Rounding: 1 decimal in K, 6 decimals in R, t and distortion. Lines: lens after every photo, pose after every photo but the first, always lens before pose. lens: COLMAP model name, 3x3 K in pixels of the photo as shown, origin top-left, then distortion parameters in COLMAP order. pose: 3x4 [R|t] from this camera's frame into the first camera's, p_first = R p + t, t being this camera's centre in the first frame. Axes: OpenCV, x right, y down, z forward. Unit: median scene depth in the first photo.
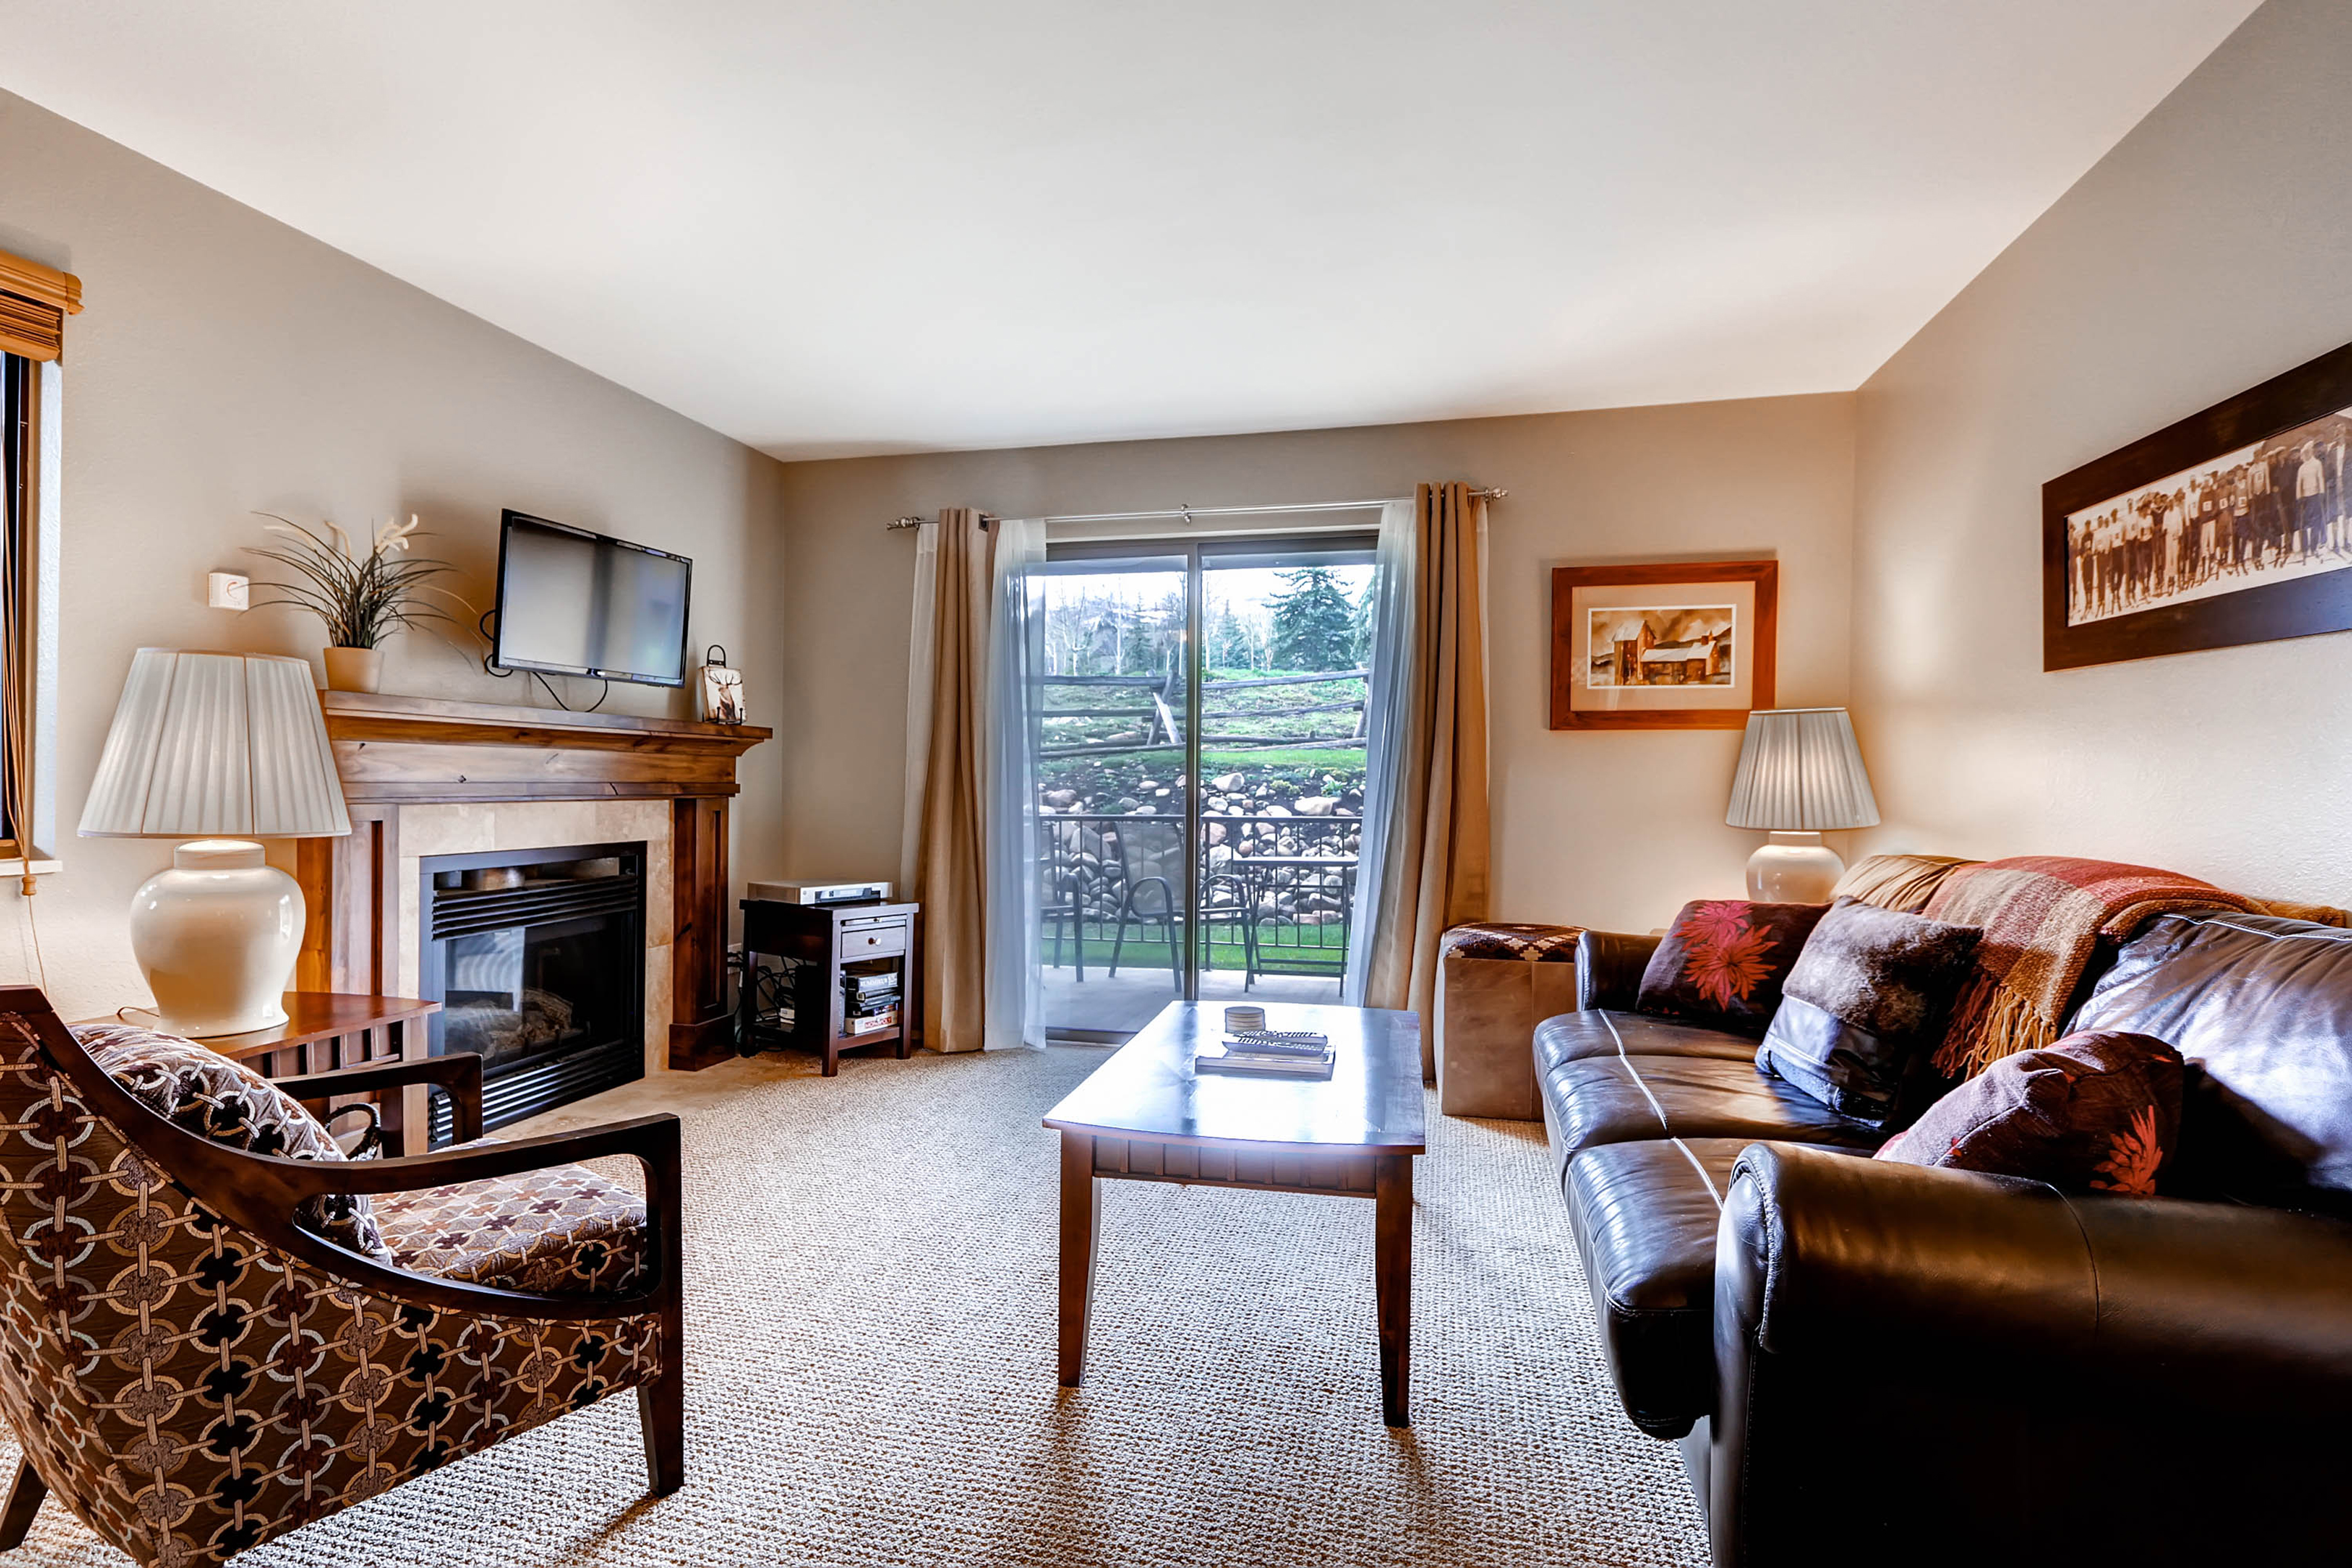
lens RADIAL K [[1104.1, 0, 1207.9], [0, 1104.1, 774.6], [0, 0, 1]] dist [-0.000419, -0.000720]
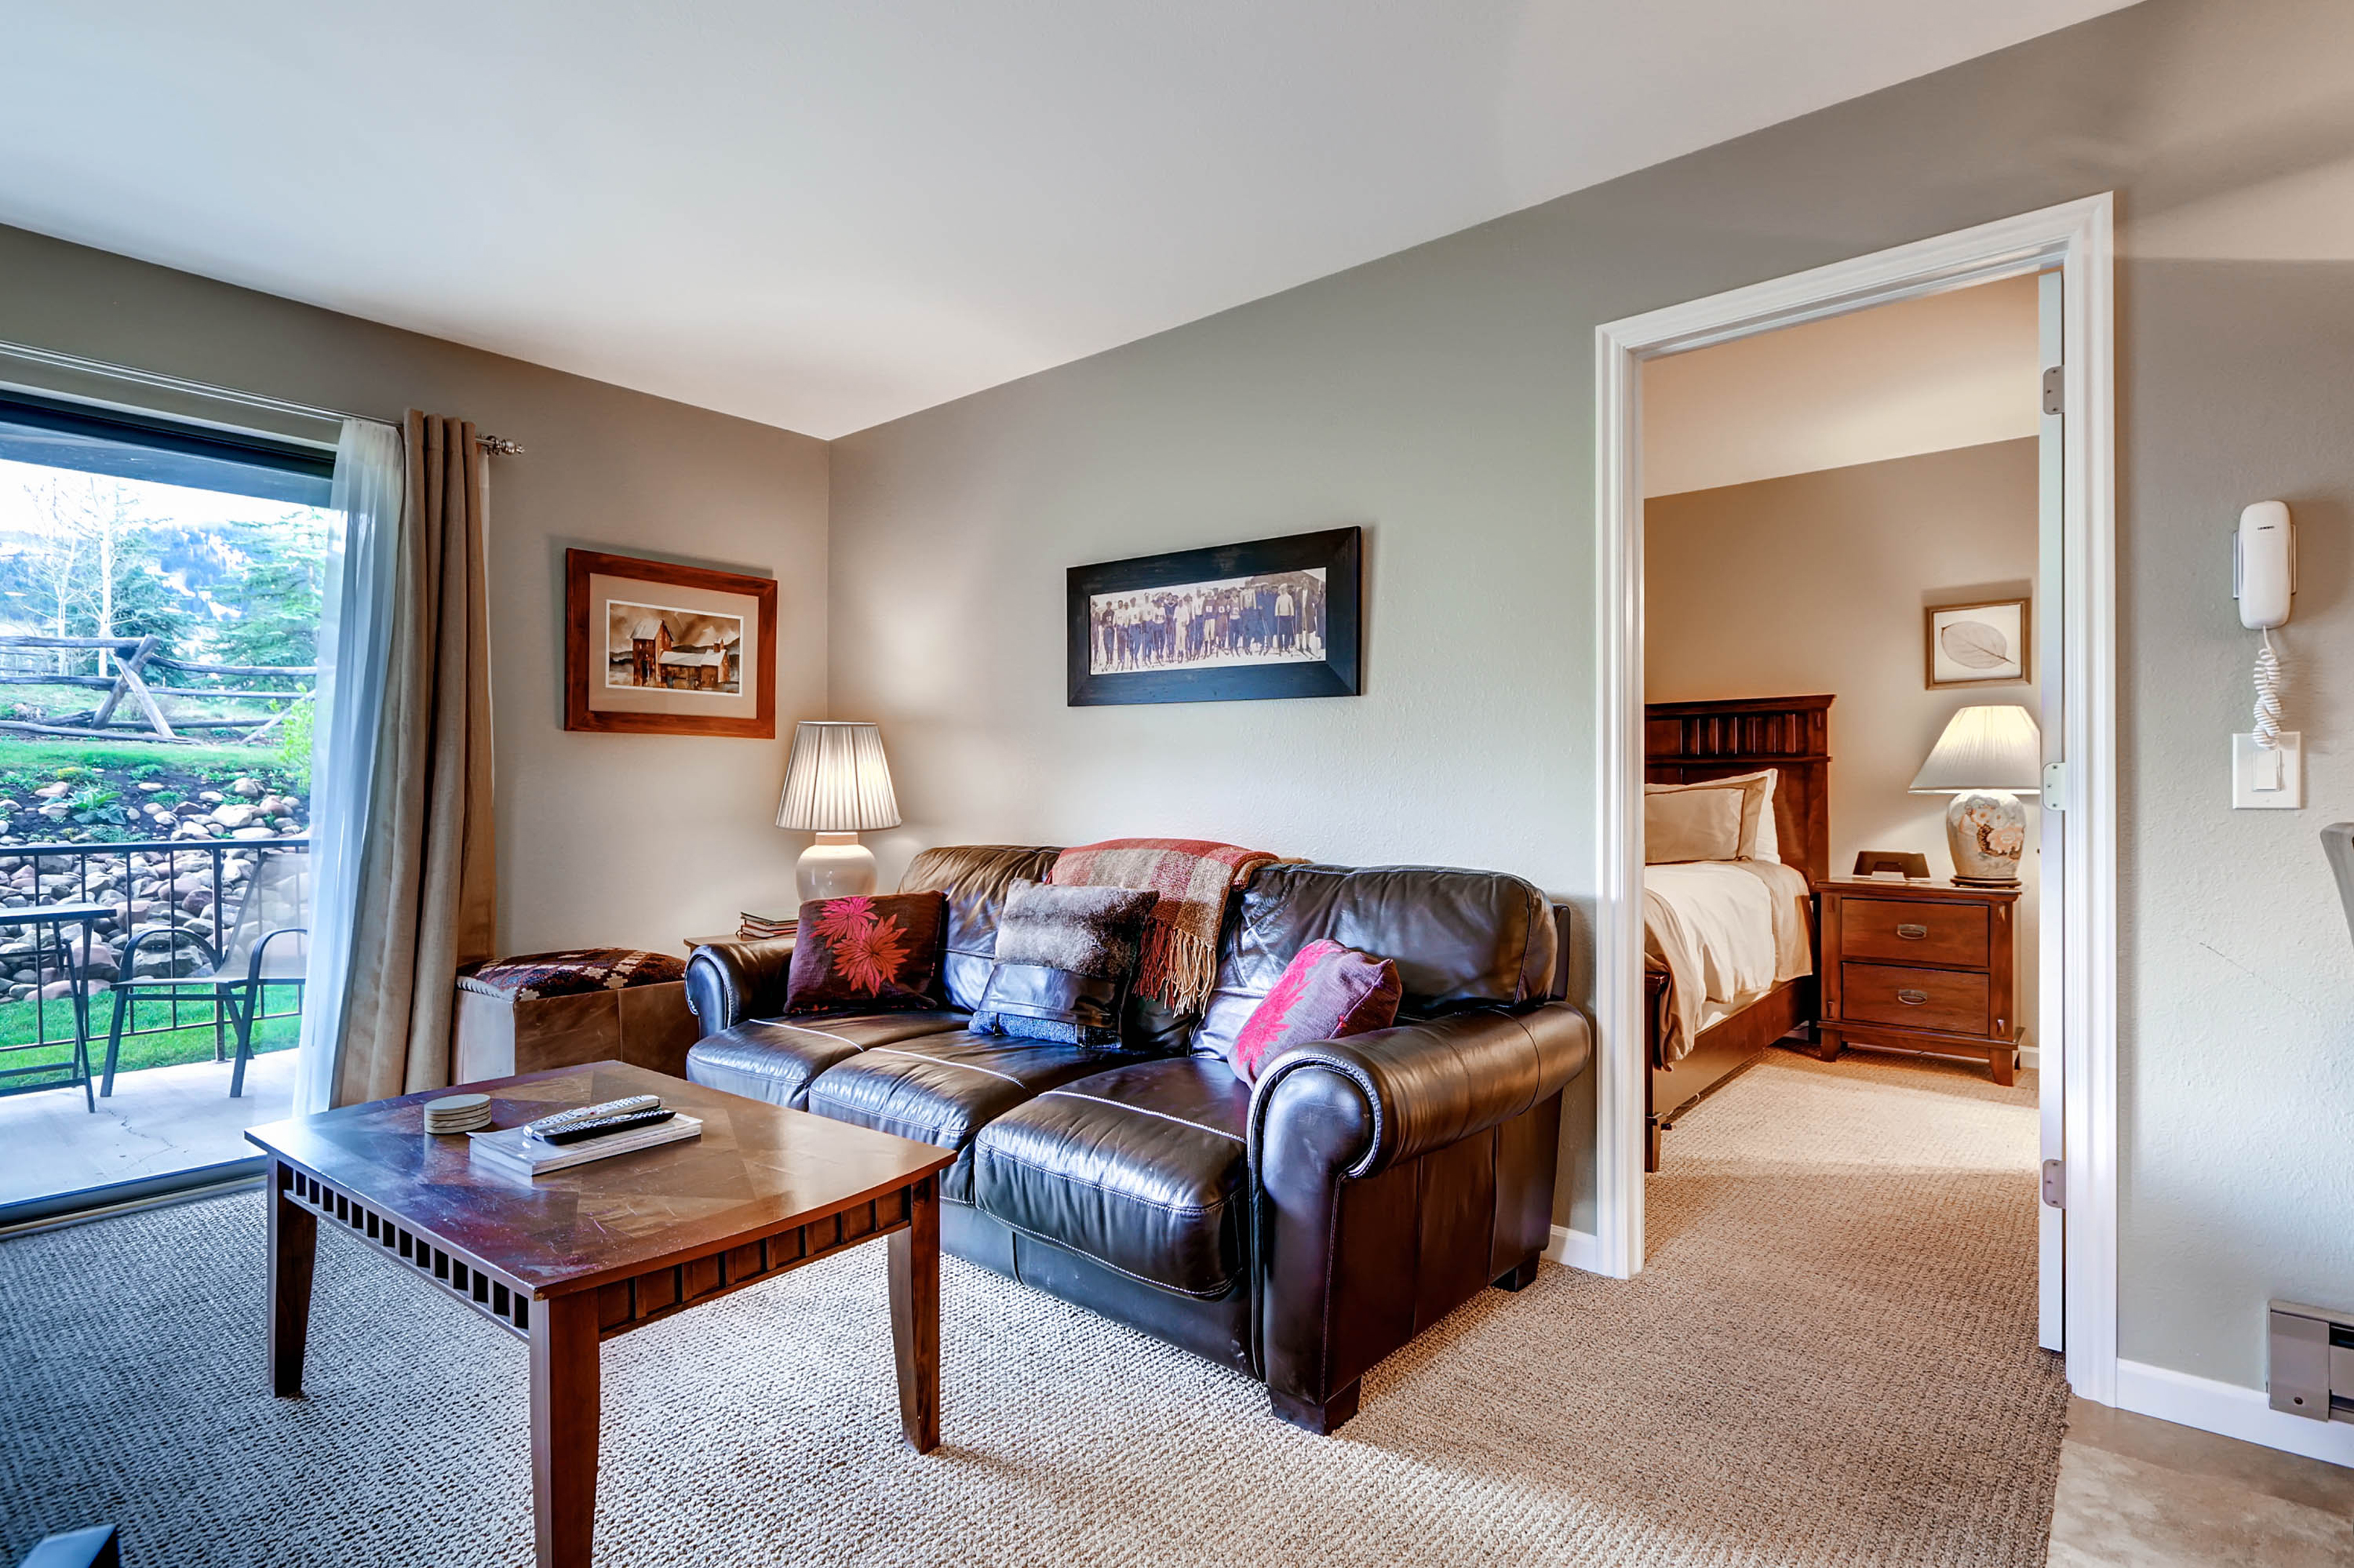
lens RADIAL K [[1105.0, 0, 1209.0], [0, 1105.0, 774.6], [0, 0, 1]] dist [-0.000419, -0.000720]
pose [[0.468095, 0.005110, 0.883663, -0.276695], [0.000337, 0.999982, -0.005961, 0.000379], [-0.883678, 0.003088, 0.468085, 0.155039]]
